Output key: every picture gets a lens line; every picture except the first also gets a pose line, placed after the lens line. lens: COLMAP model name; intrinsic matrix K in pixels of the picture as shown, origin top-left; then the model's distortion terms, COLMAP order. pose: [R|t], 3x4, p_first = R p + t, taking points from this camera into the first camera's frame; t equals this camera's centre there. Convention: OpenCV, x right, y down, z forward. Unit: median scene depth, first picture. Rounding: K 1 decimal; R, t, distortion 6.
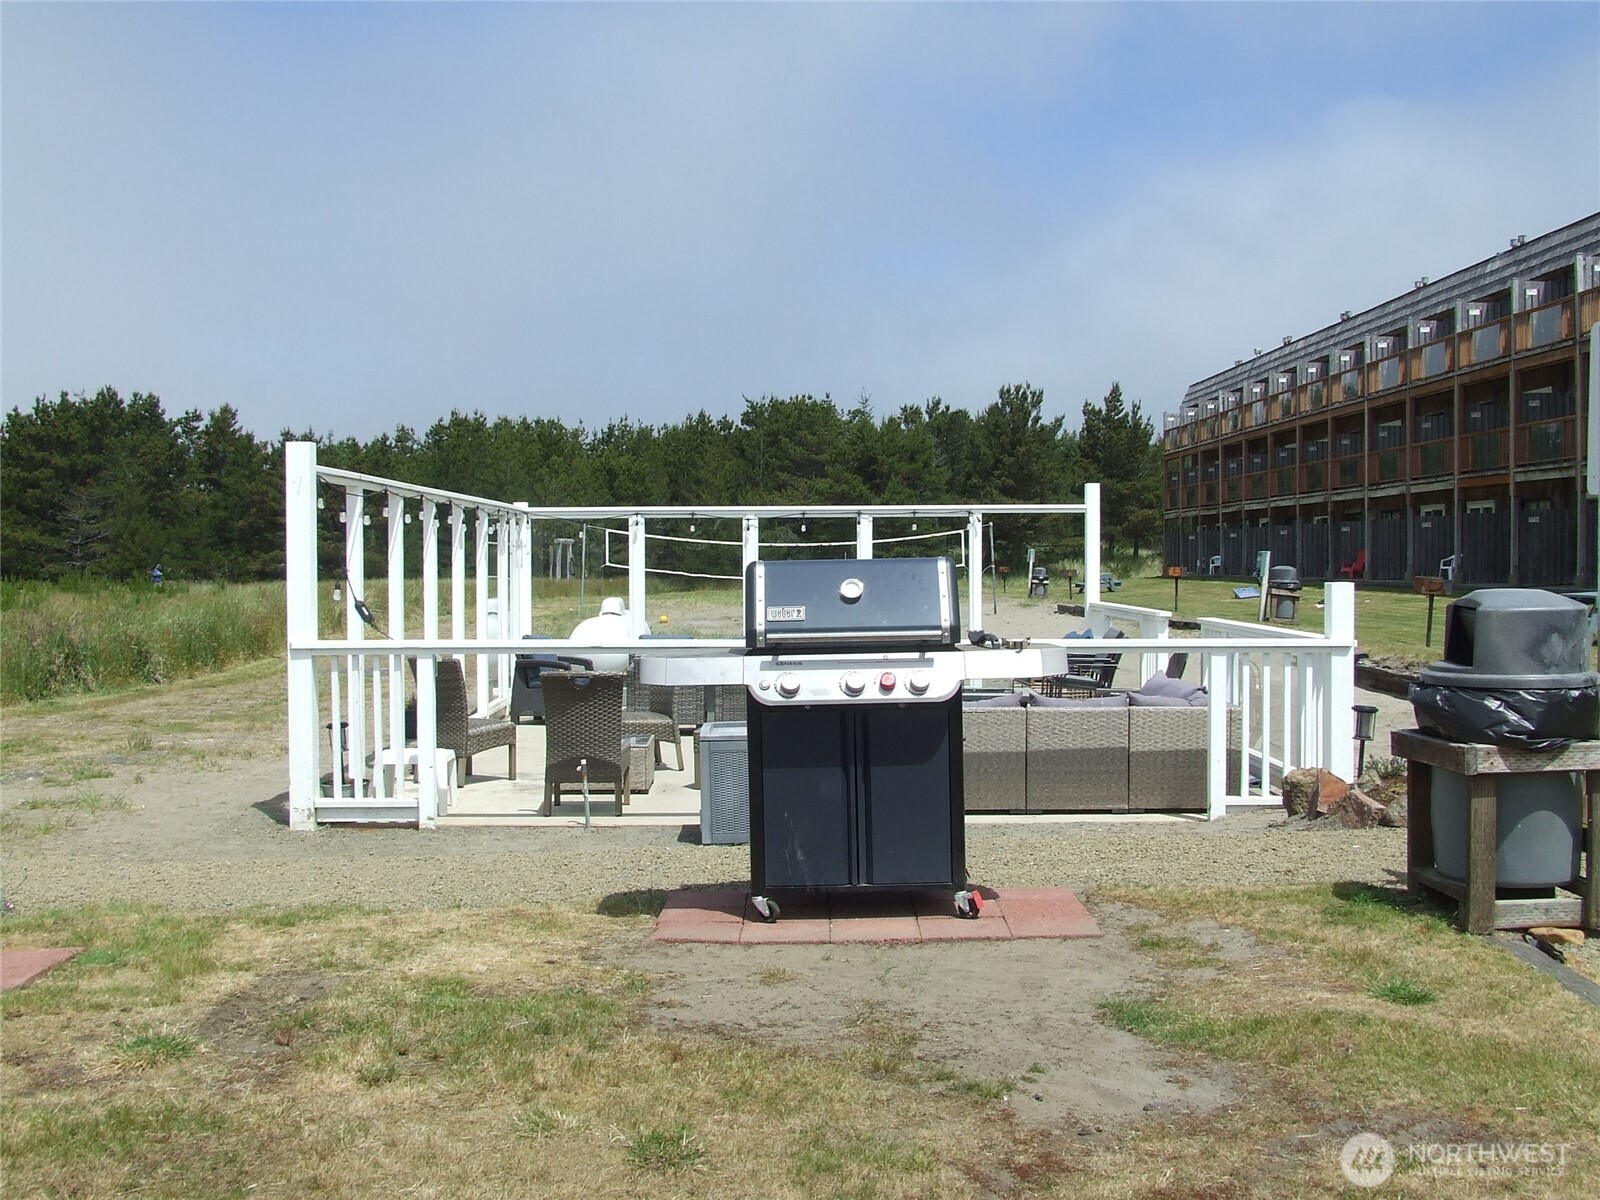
lens RADIAL K [[1736.5, 0, 804.6], [0, 1736.5, 594.2], [0, 0, 1]] dist [-0.062593, 0.038878]
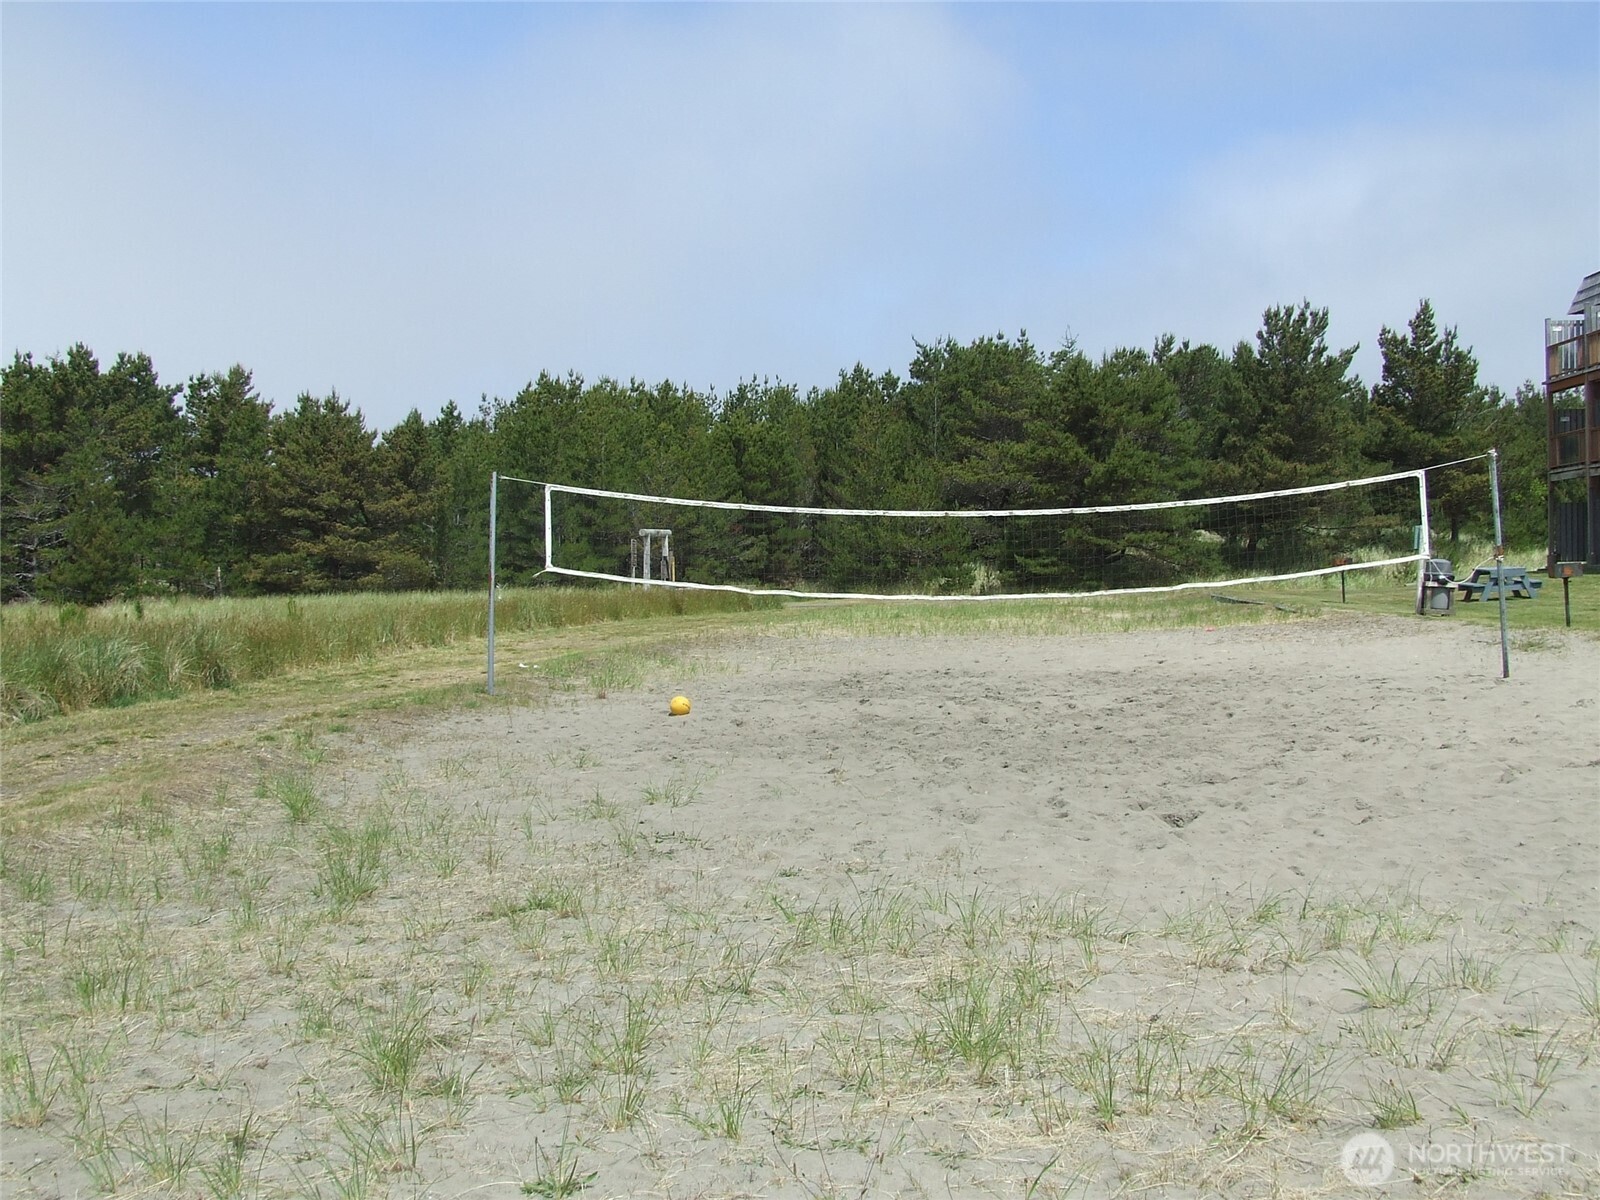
lens RADIAL K [[1736.5, 0, 804.6], [0, 1736.5, 594.2], [0, 0, 1]] dist [-0.062593, 0.038878]
pose [[0.994440, -0.015542, -0.104153, -0.004643], [0.015763, 0.999875, 0.001291, -0.004878], [0.104119, -0.002925, 0.994560, 0.265859]]
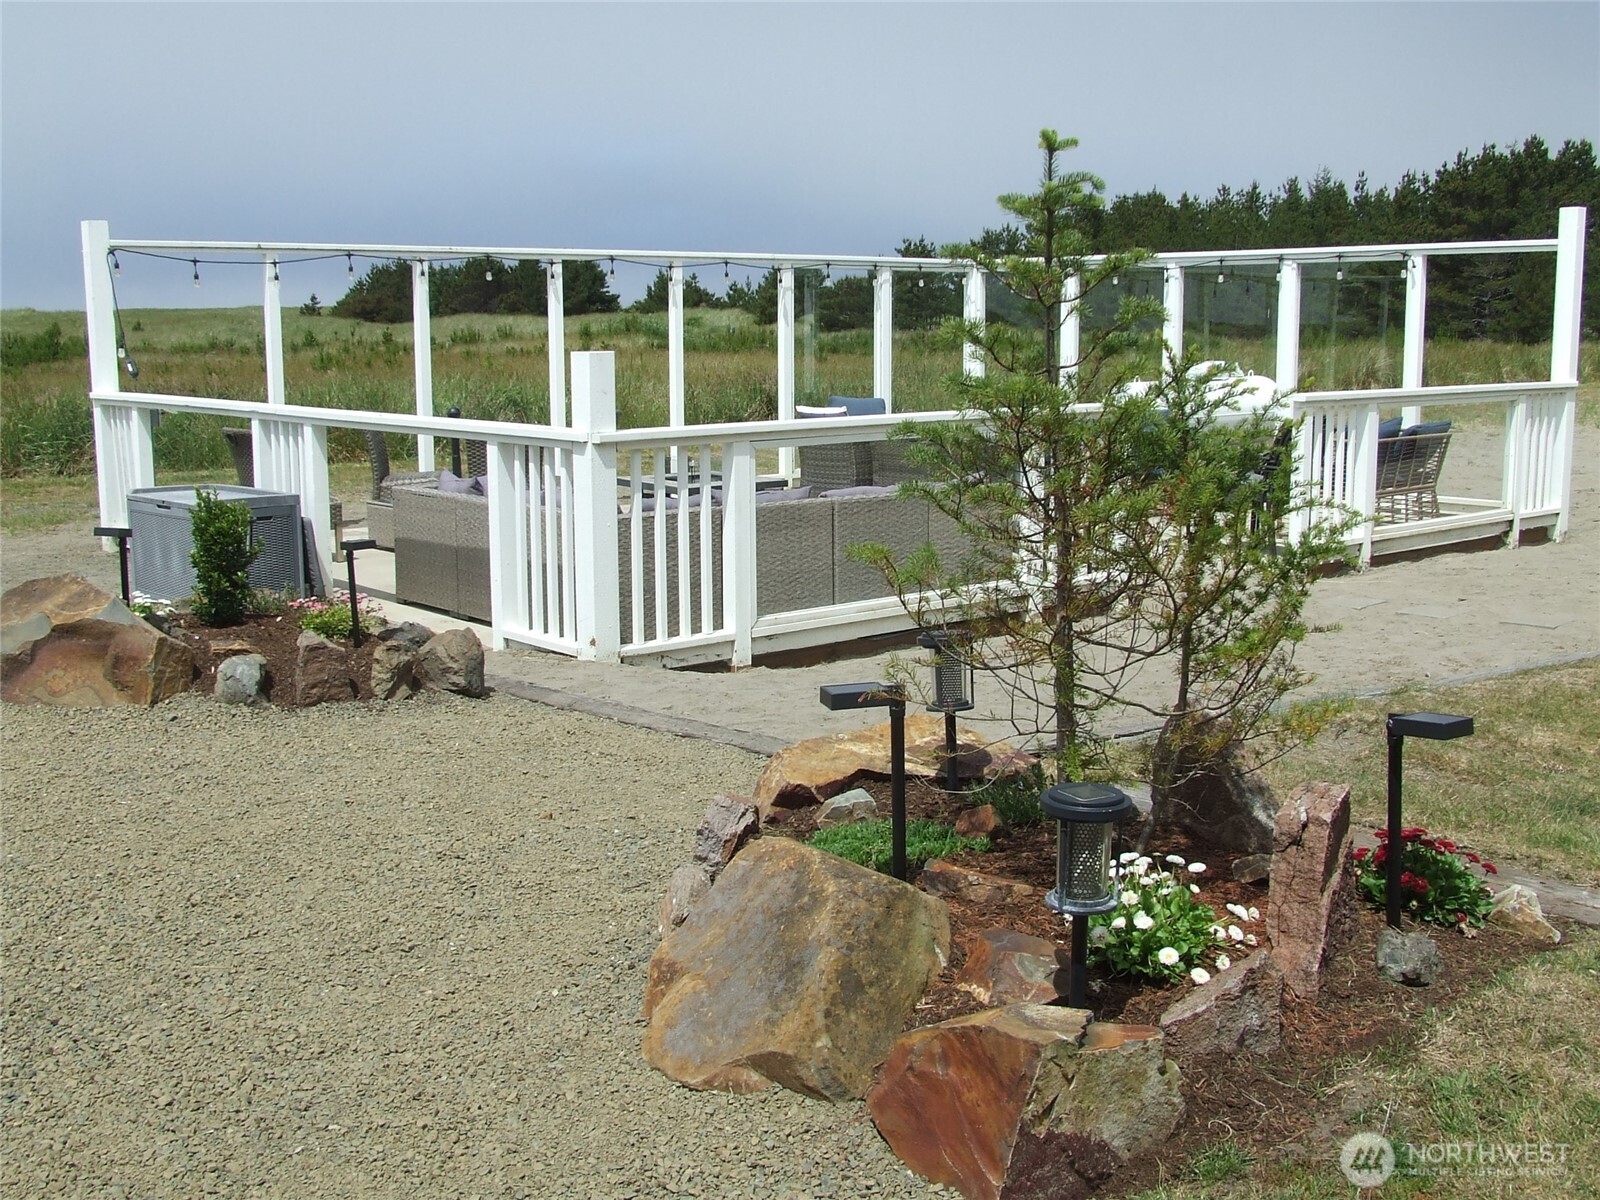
lens RADIAL K [[1736.5, 0, 804.6], [0, 1736.5, 594.2], [0, 0, 1]] dist [-0.062593, 0.038878]
pose [[0.636753, 0.122985, -0.761196, 0.094467], [-0.015771, 0.989069, 0.146609, -0.001256], [0.770906, -0.081349, 0.631733, 0.058487]]
